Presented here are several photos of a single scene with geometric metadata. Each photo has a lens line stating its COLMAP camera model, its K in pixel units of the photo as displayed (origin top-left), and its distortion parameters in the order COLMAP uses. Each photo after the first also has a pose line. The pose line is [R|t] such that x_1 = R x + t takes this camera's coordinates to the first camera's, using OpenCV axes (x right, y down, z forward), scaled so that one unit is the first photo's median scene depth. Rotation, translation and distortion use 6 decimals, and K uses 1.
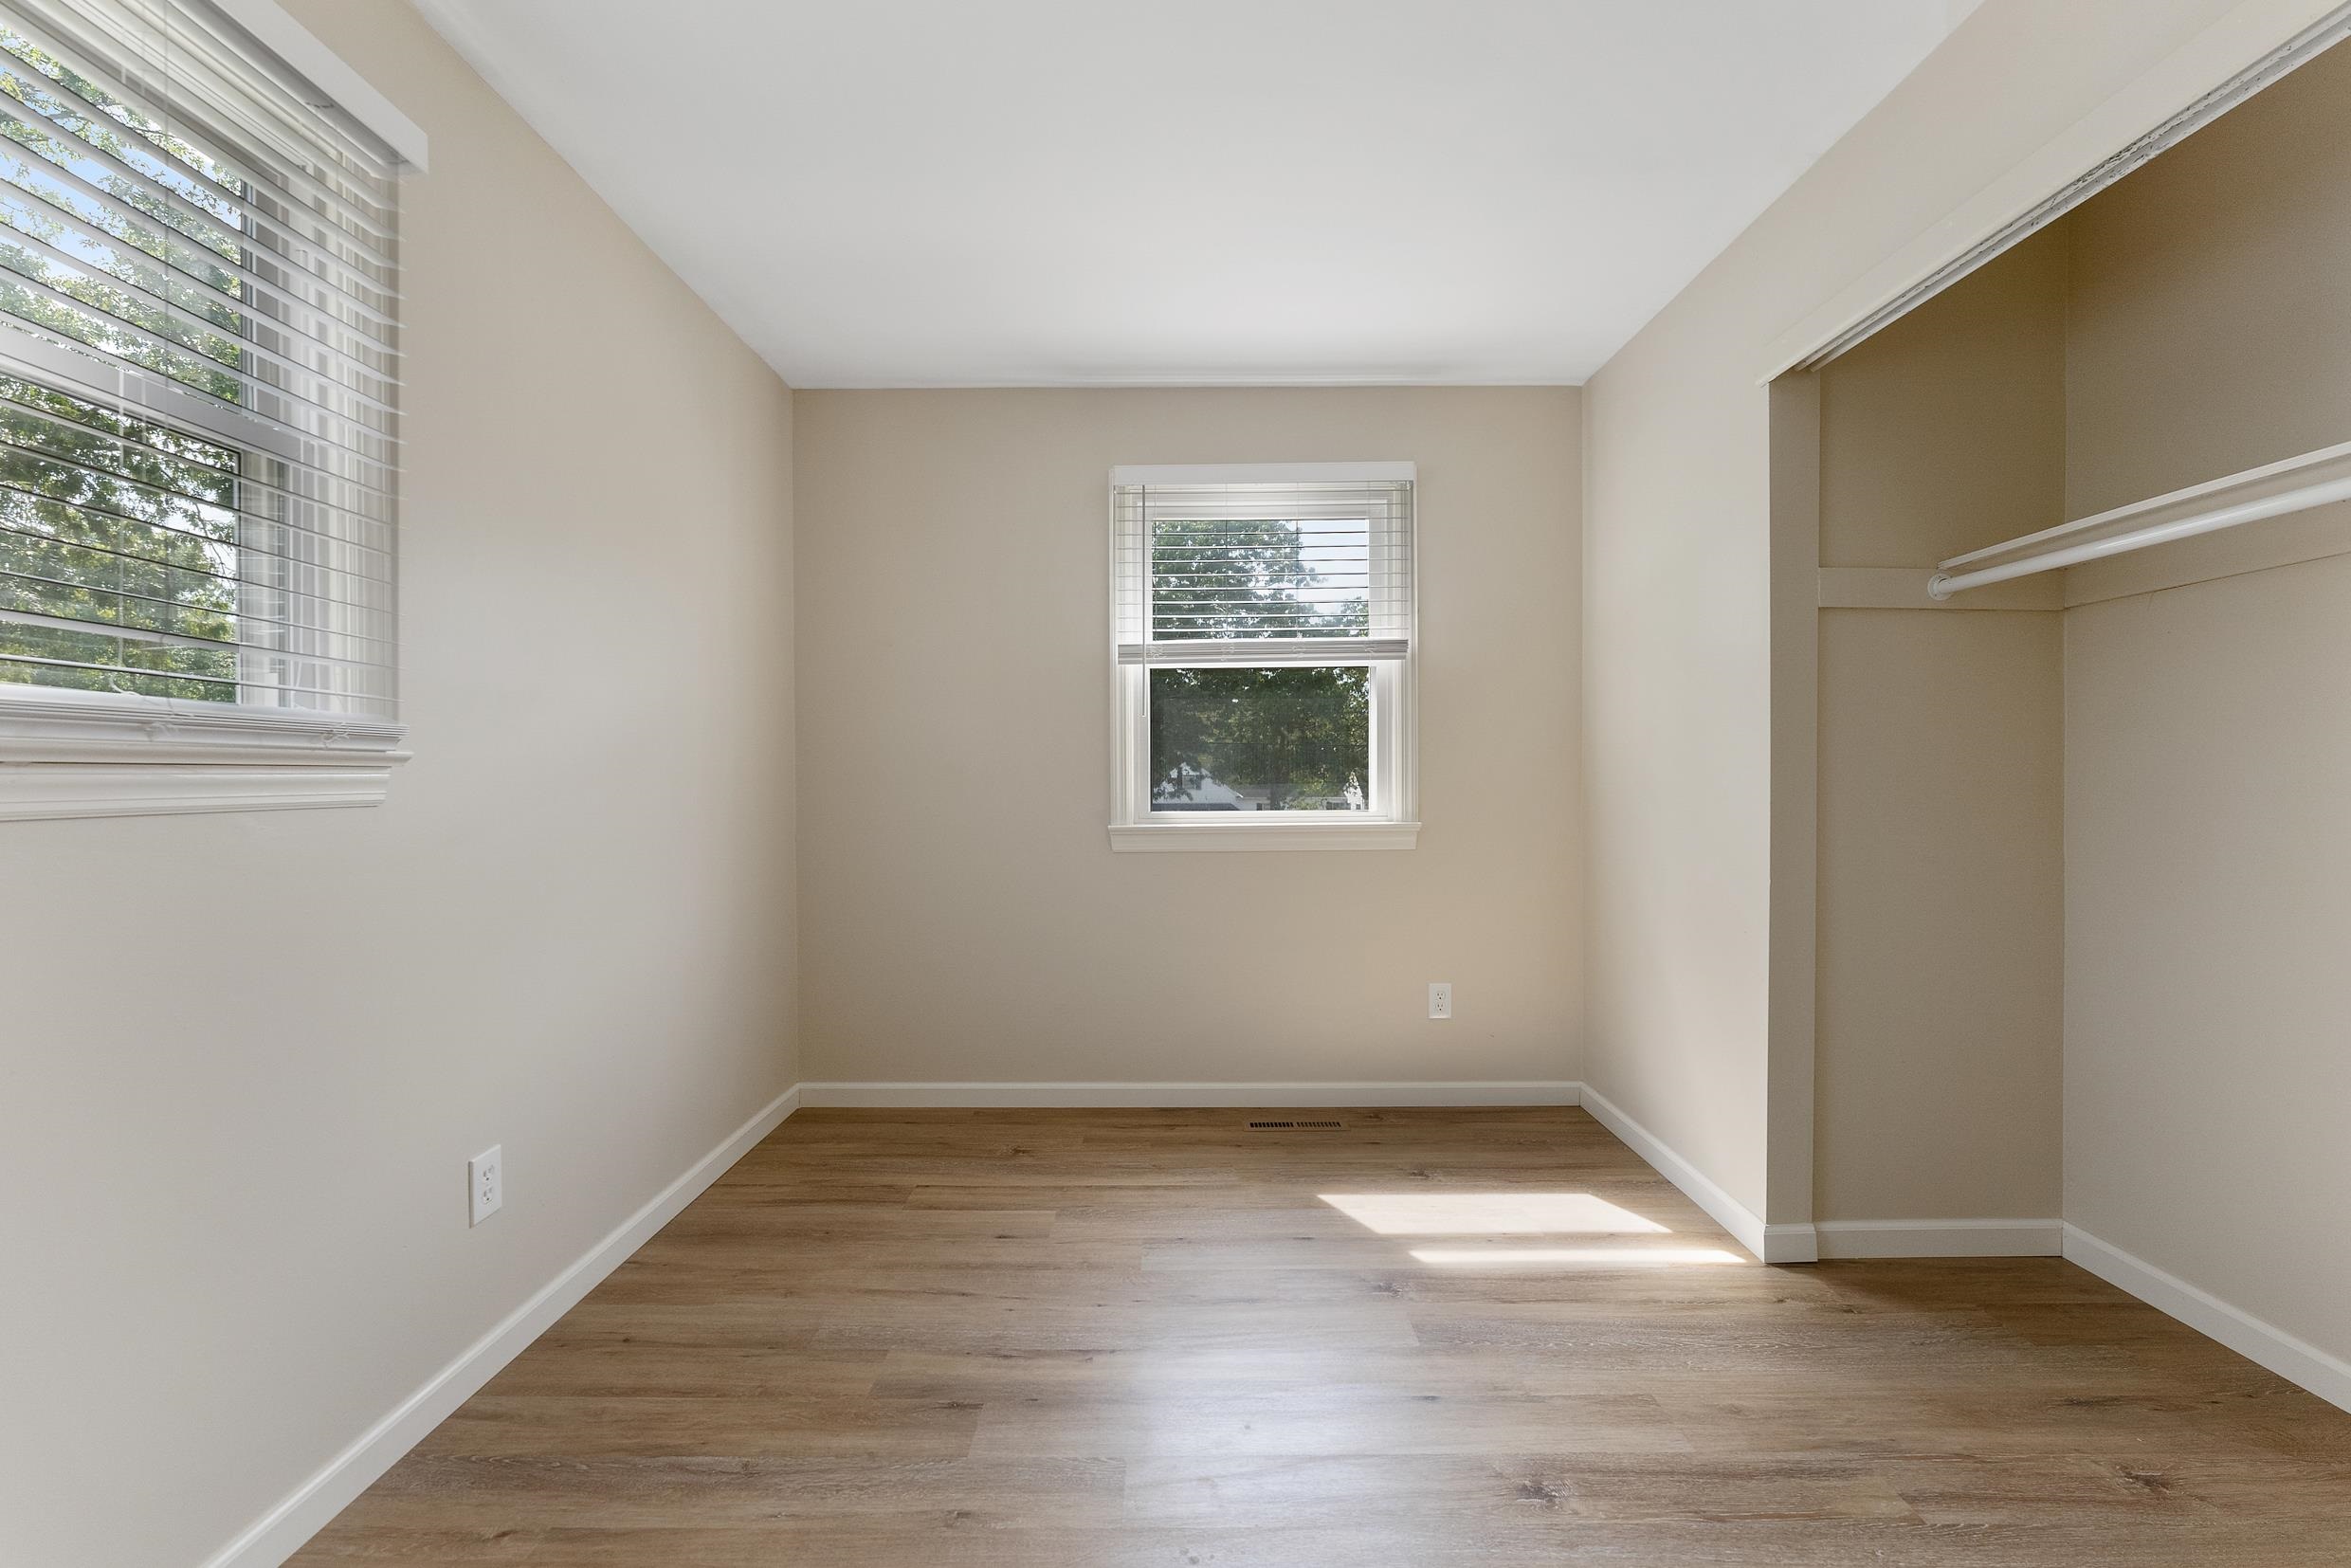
lens RADIAL K [[966.7, 0, 1183.4], [0, 966.7, 785.0], [0, 0, 1]] dist [0.000296, -0.001648]
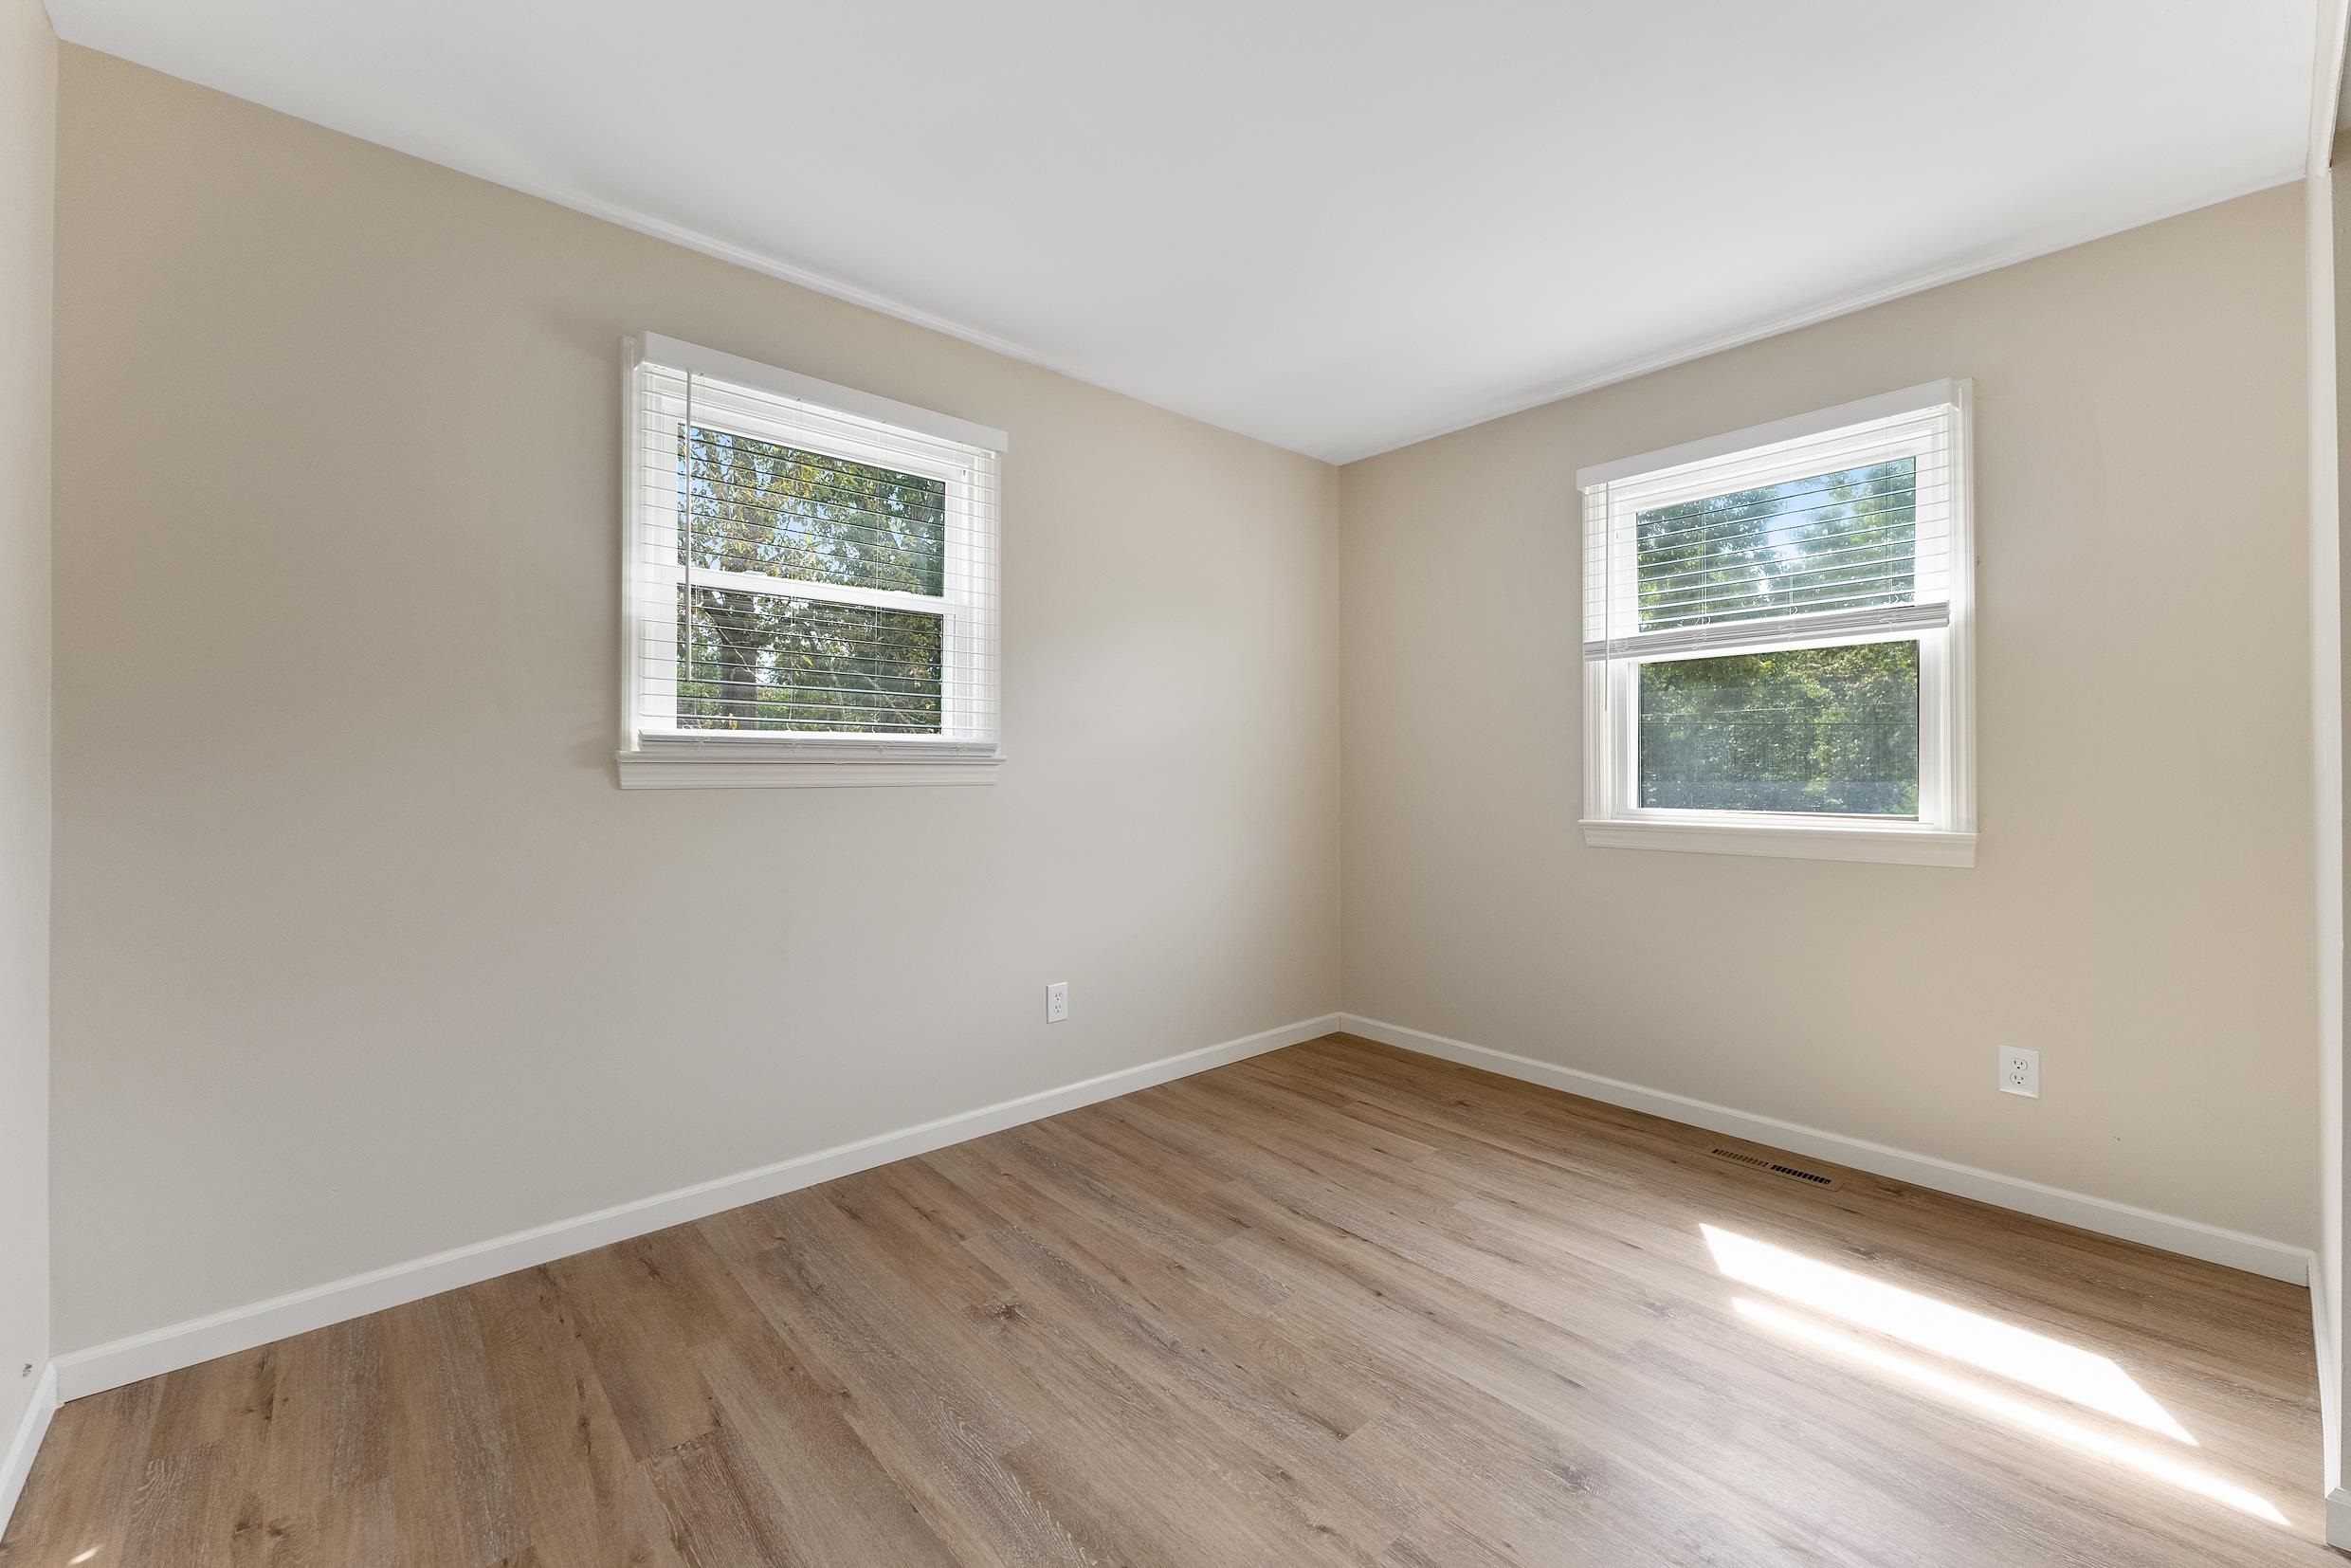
lens RADIAL K [[966.7, 0, 1176.6], [0, 966.7, 768.6], [0, 0, 1]] dist [0.000296, -0.001648]
pose [[0.656432, 0.004754, -0.754370, 0.507188], [-0.011169, 0.999932, -0.003417, -0.004697], [0.754303, 0.010669, 0.656440, 0.005190]]
